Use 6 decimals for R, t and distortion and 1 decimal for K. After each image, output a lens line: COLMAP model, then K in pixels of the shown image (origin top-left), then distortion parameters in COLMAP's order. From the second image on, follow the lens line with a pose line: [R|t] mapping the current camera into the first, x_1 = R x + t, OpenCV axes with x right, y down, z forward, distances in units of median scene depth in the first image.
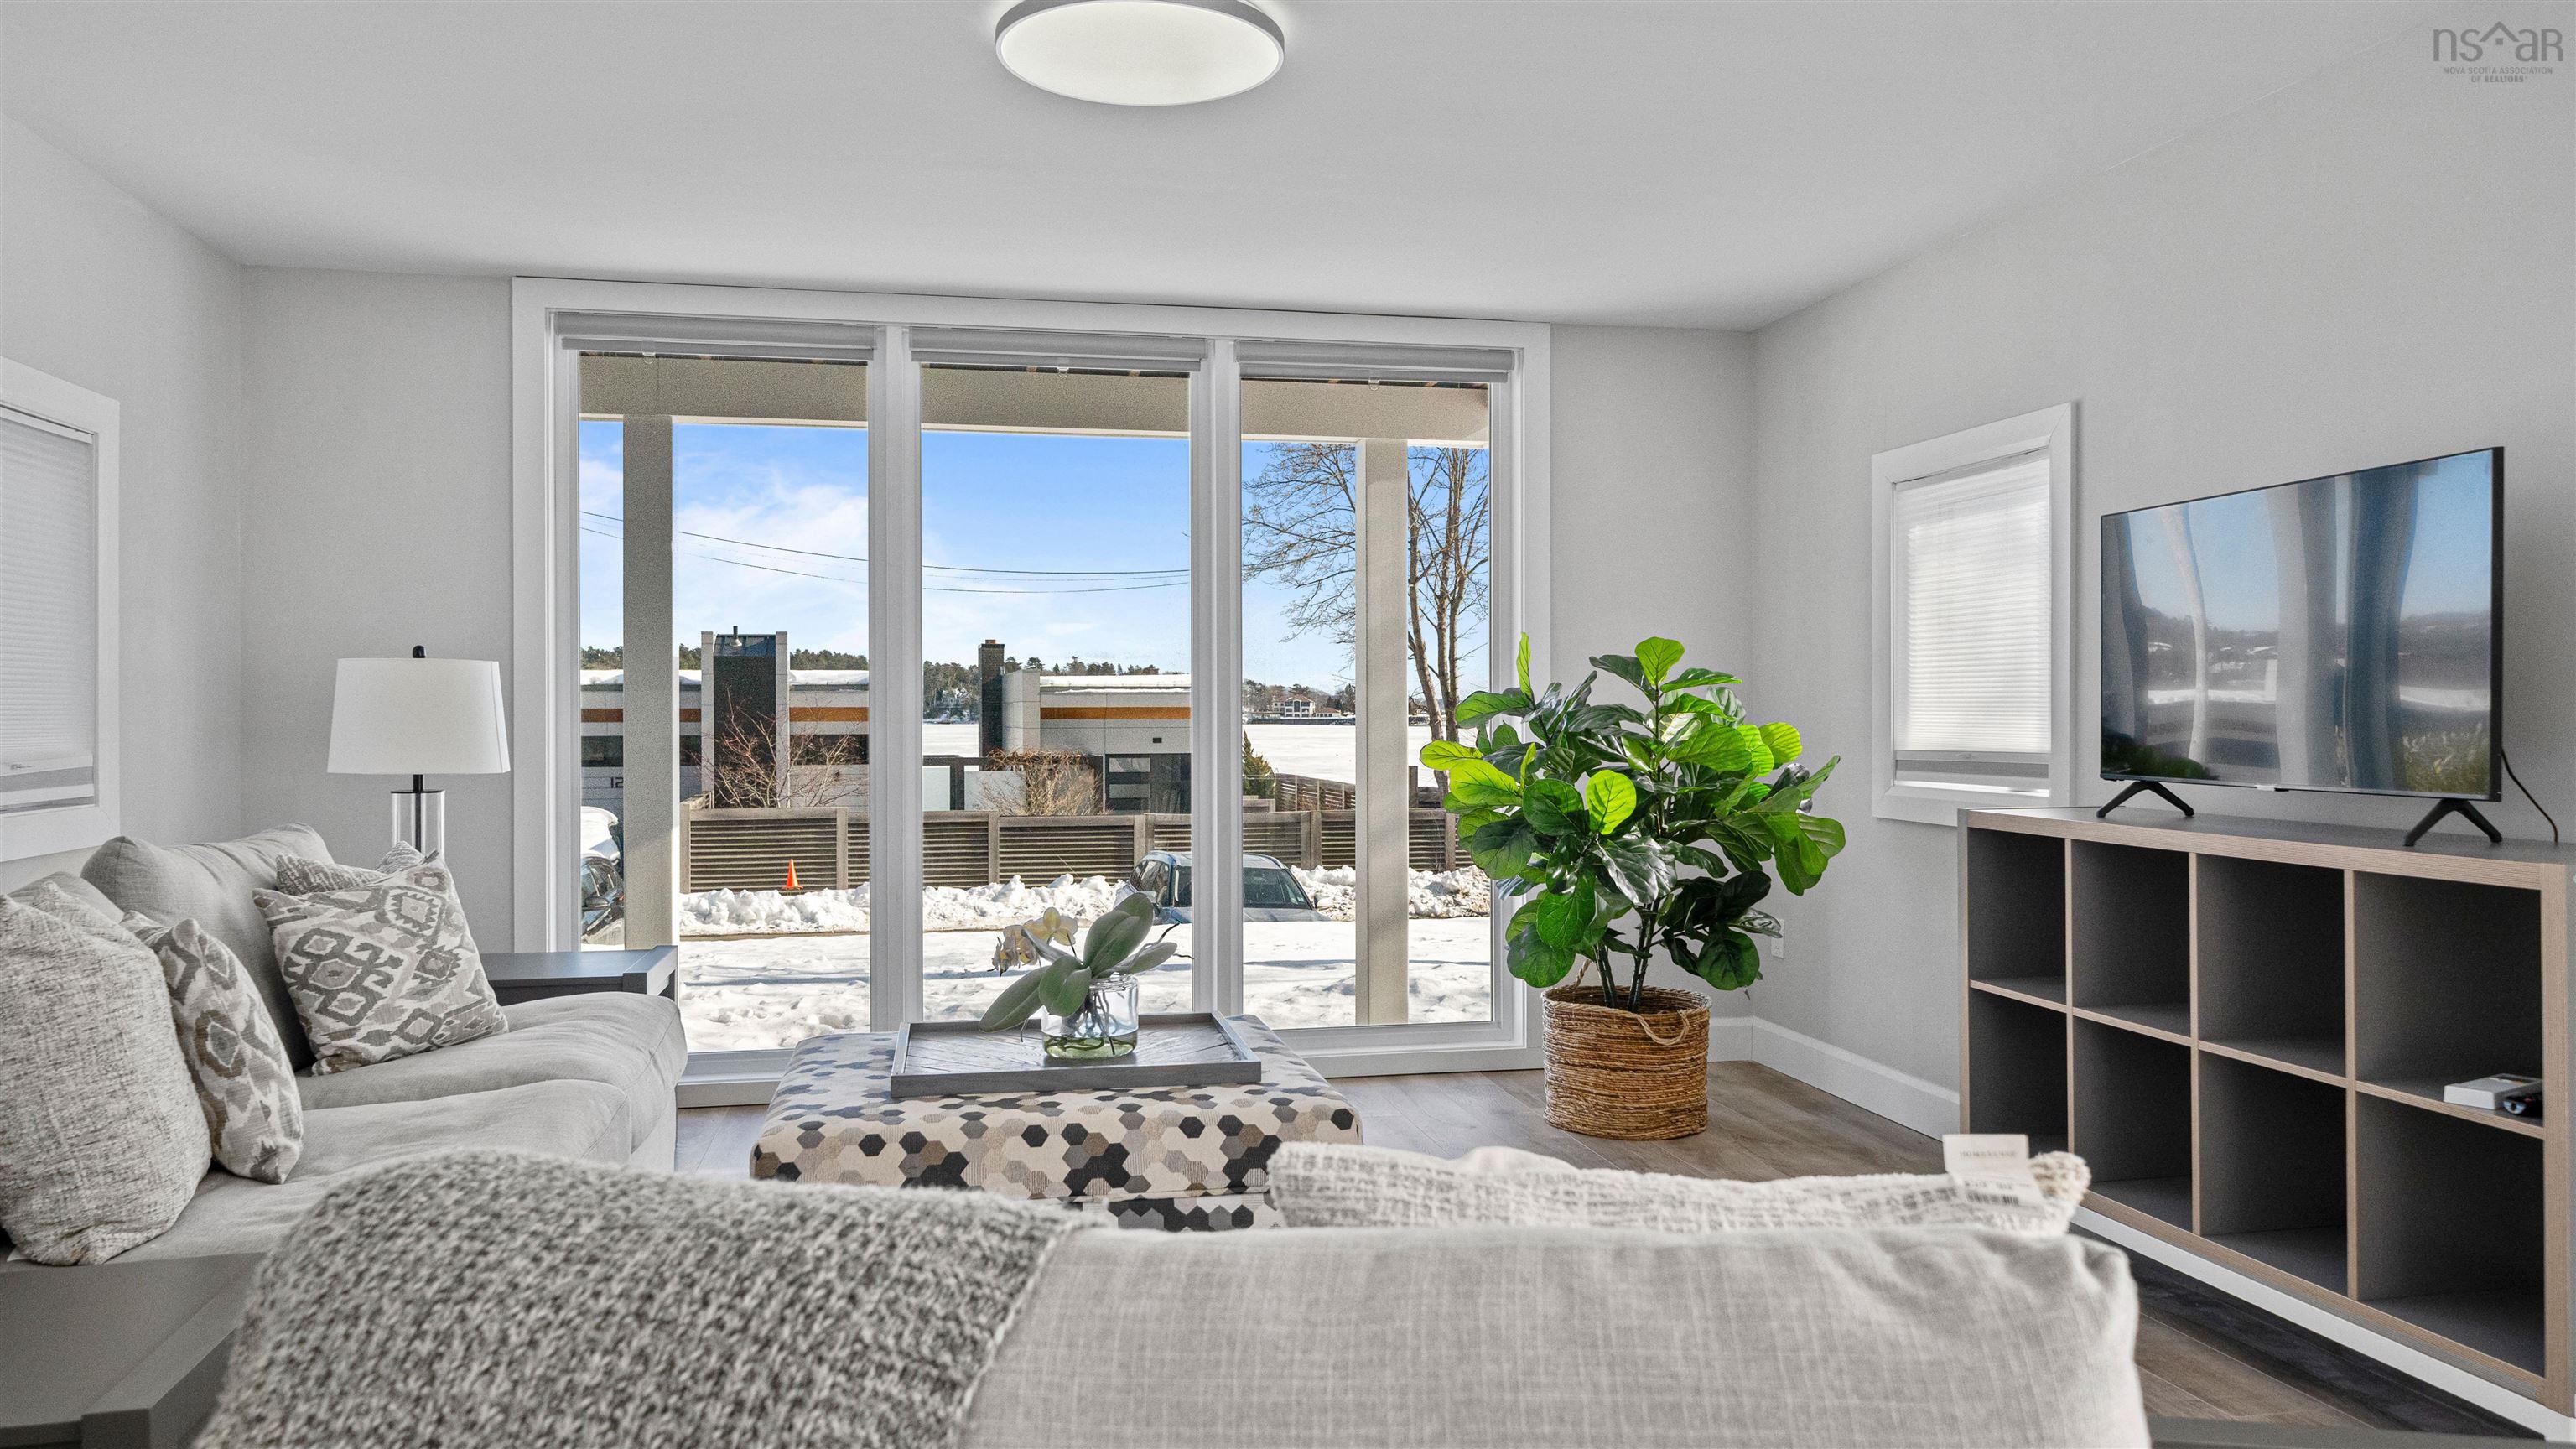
lens RADIAL K [[1760.8, 0, 1286.6], [0, 1760.8, 716.2], [0, 0, 1]] dist [0.007223, 0.001334]
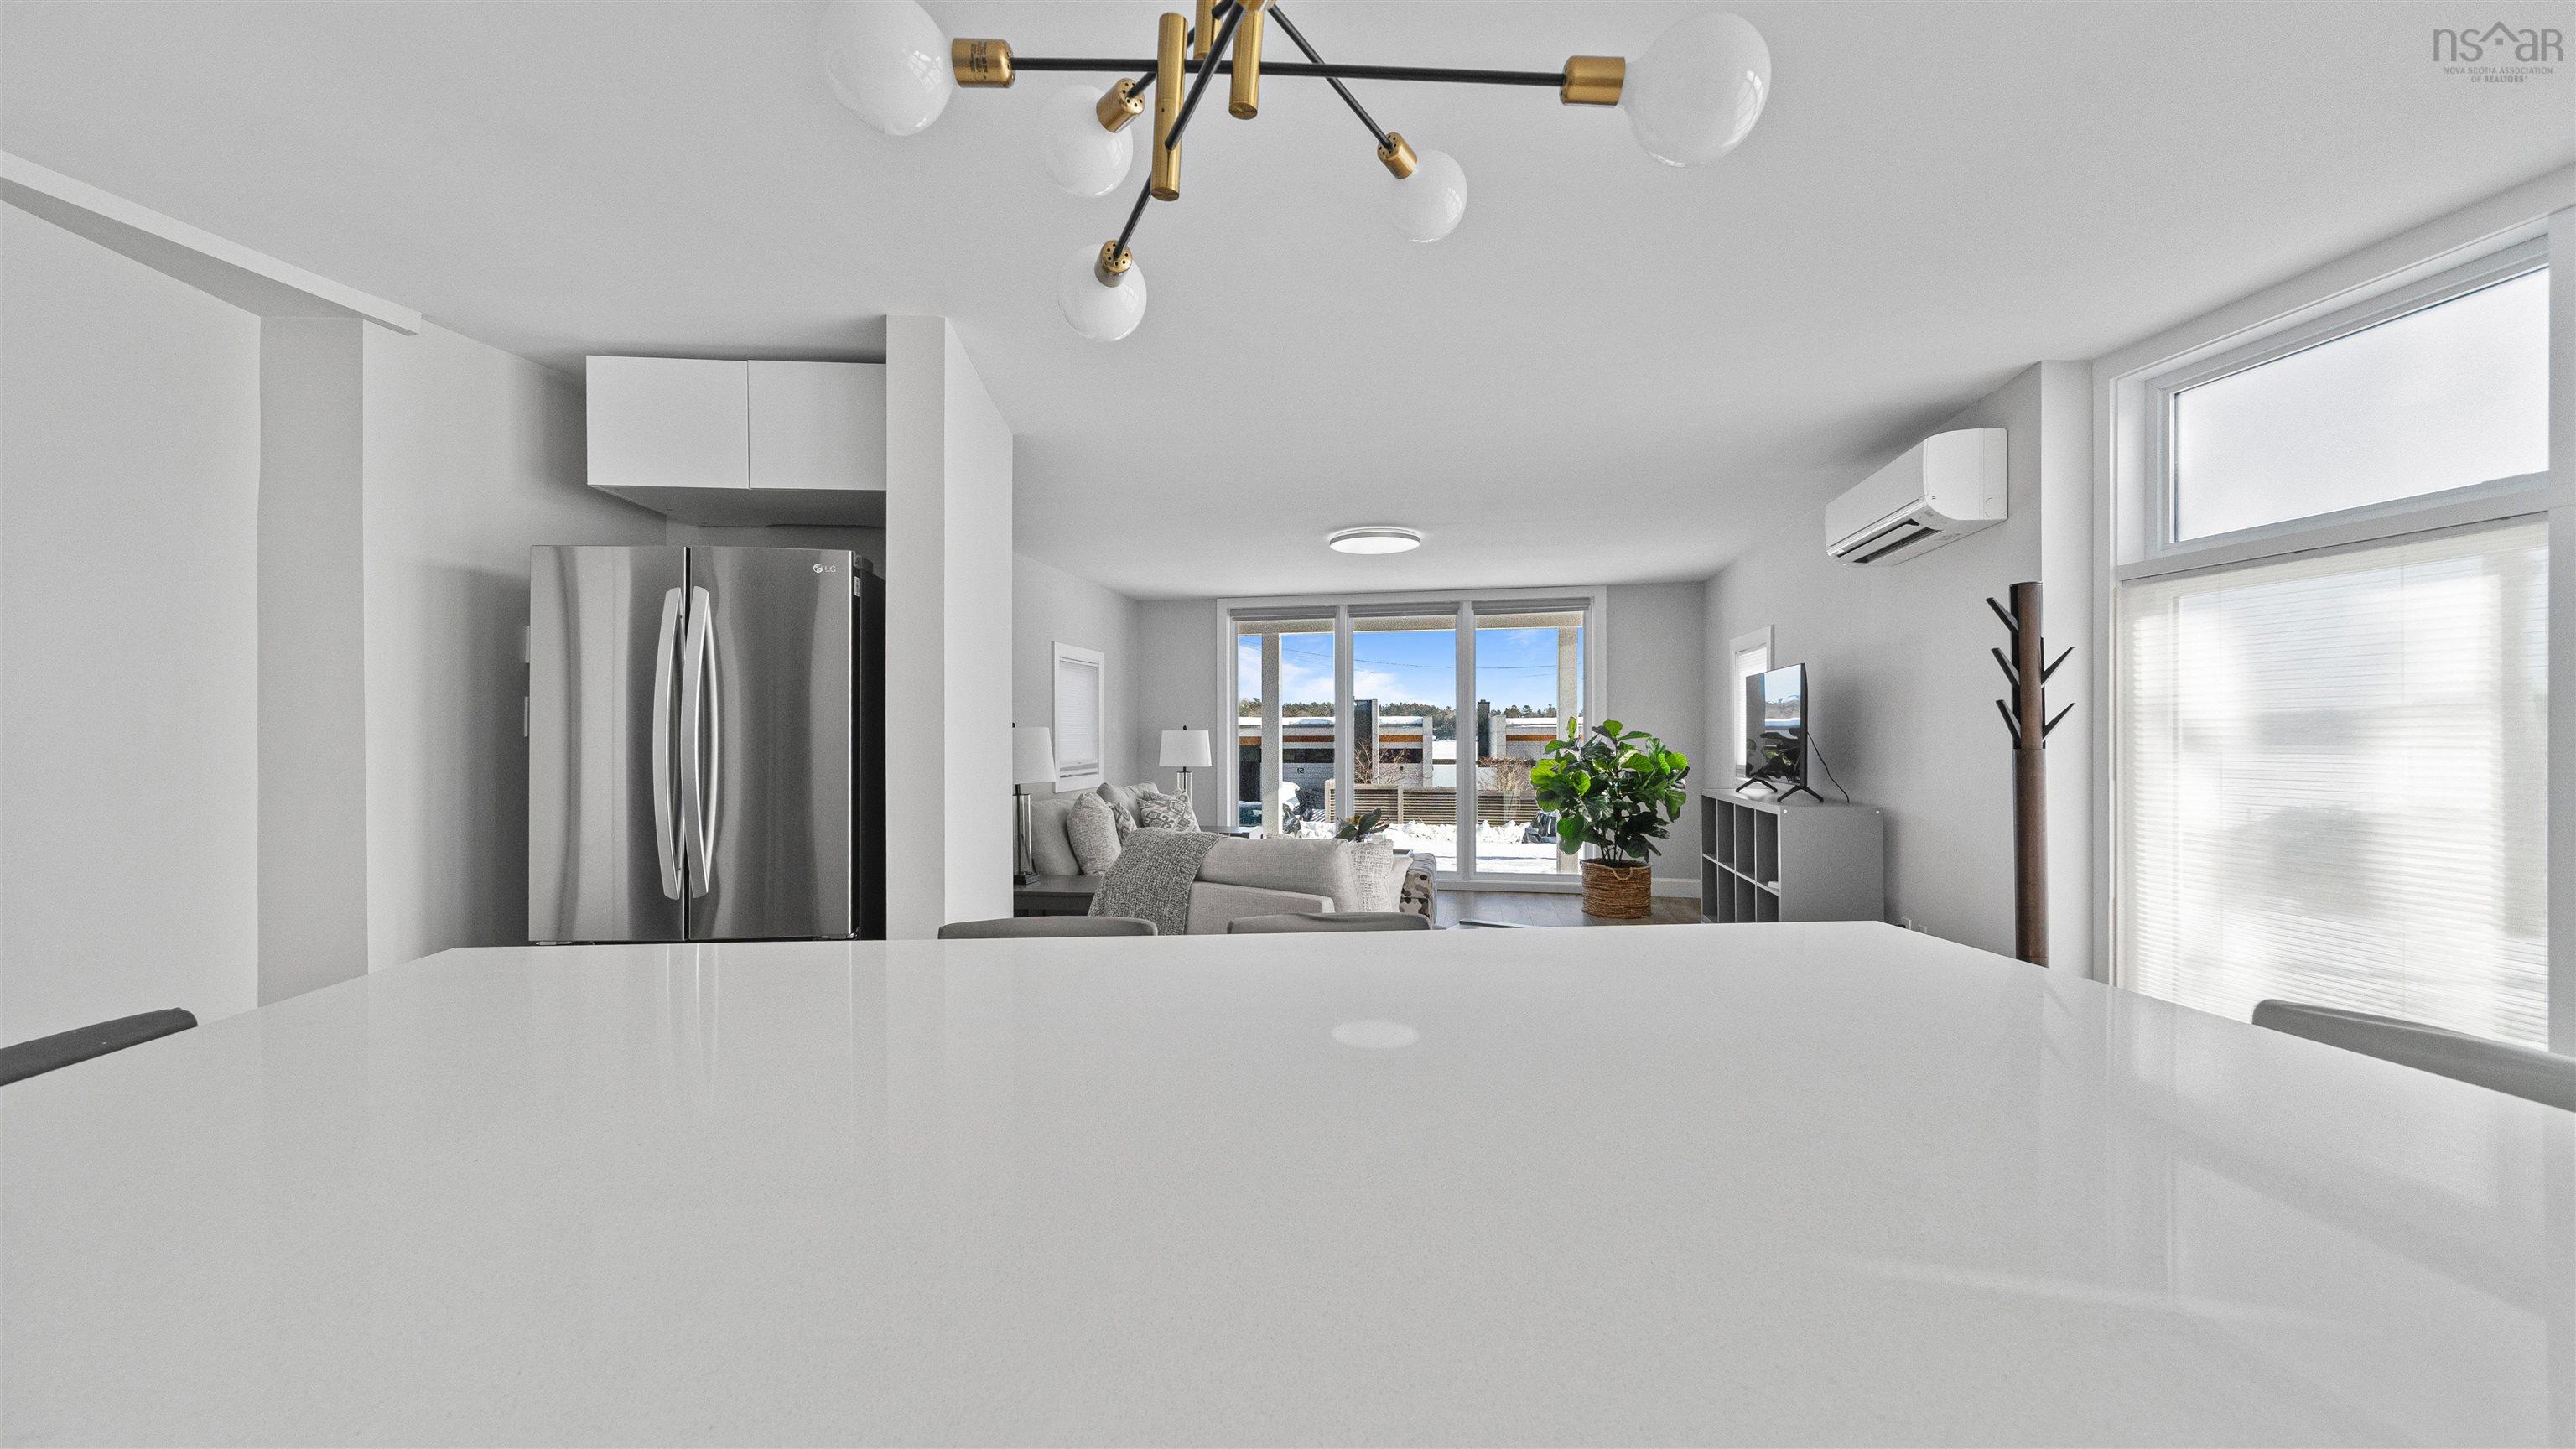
lens RADIAL K [[896.8, 0, 1244.2], [0, 896.8, 738.7], [0, 0, 1]] dist [-0.005760, 0.000079]
pose [[0.910001, 0.000782, -0.414606, 0.272393], [-0.000912, 1.000000, -0.000114, -0.016925], [0.414605, 0.000481, 0.910001, -0.417499]]
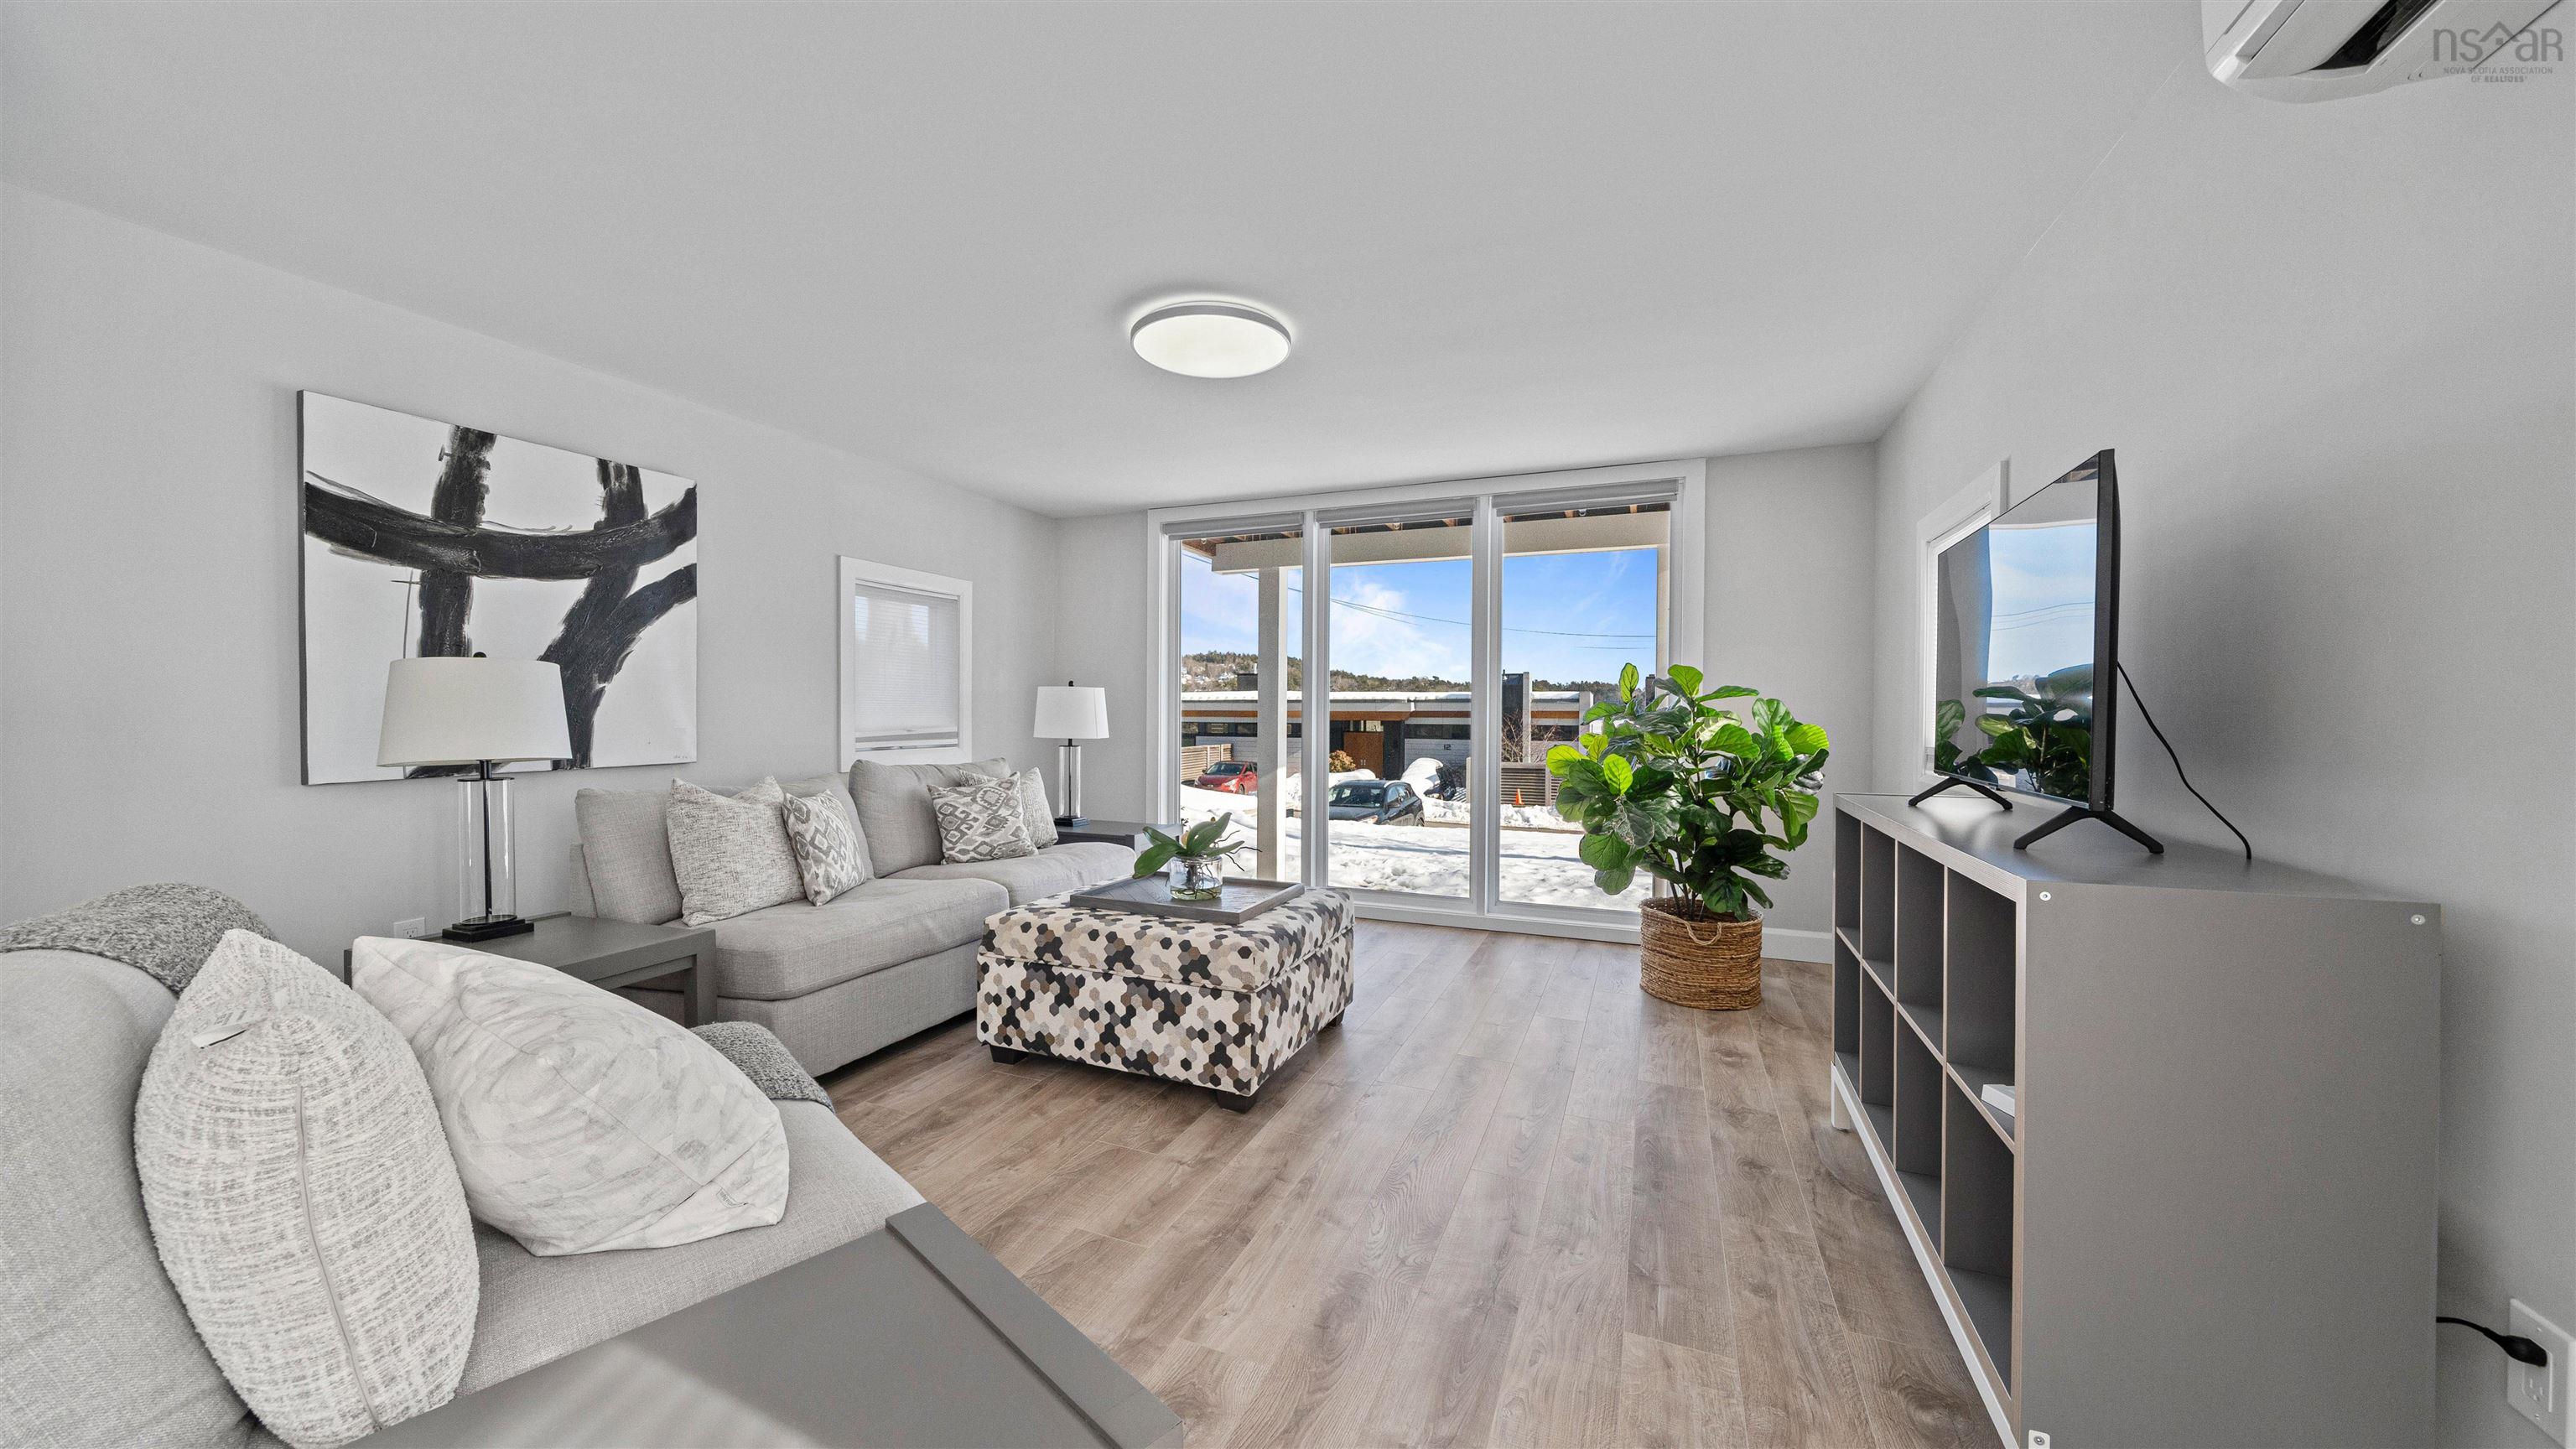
lens RADIAL K [[896.8, 0, 1237.8], [0, 896.8, 723.6], [0, 0, 1]] dist [-0.005760, 0.000079]
pose [[0.825218, 0.014746, -0.564621, 0.335318], [-0.009456, 0.999880, 0.012294, -0.001806], [0.564735, -0.004806, 0.825258, 0.185382]]
